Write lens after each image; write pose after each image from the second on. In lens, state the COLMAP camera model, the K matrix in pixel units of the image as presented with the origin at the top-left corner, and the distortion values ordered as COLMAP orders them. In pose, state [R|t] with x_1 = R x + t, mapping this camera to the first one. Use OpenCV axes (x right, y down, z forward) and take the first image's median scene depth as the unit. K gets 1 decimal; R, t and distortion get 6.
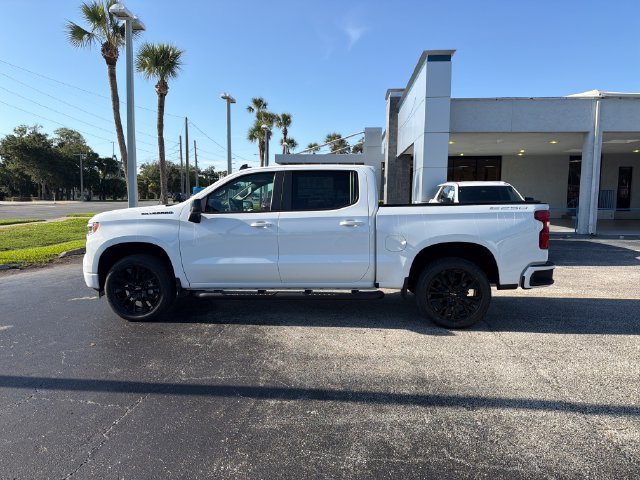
lens RADIAL K [[451.9, 0, 314.8], [0, 451.9, 238.8], [0, 0, 1]] dist [0.050973, -0.061785]
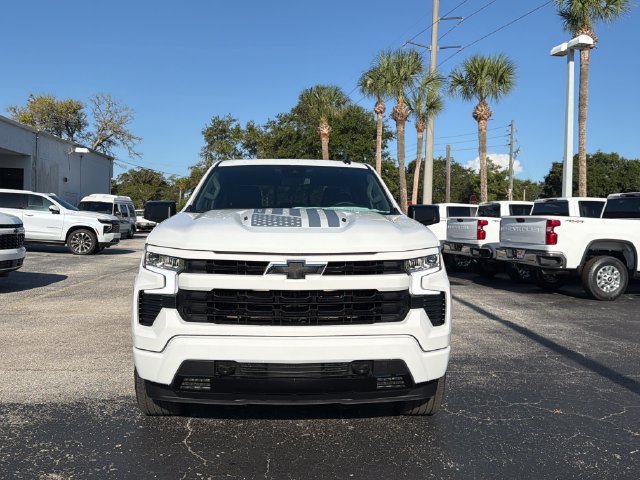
lens RADIAL K [[624.2, 0, 322.3], [0, 624.2, 240.2], [0, 0, 1]] dist [0.021099, 0.000000]
pose [[-0.139938, -0.037027, 0.989468, -1.190896], [0.056555, 0.997370, 0.045321, -0.084455], [-0.988544, 0.062301, -0.137476, 1.266474]]
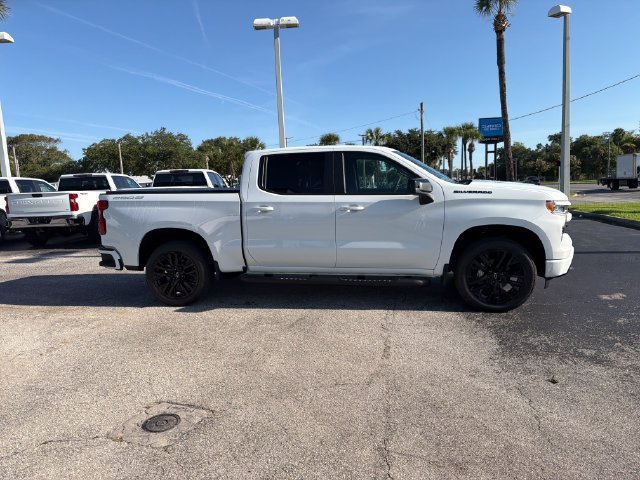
lens RADIAL K [[451.9, 0, 317.1], [0, 451.9, 243.4], [0, 0, 1]] dist [0.050973, -0.061785]
pose [[-0.994692, 0.023150, 0.100257, -0.101482], [0.043914, 0.976677, 0.210173, -0.186375], [-0.093054, 0.213461, -0.972510, 2.289266]]
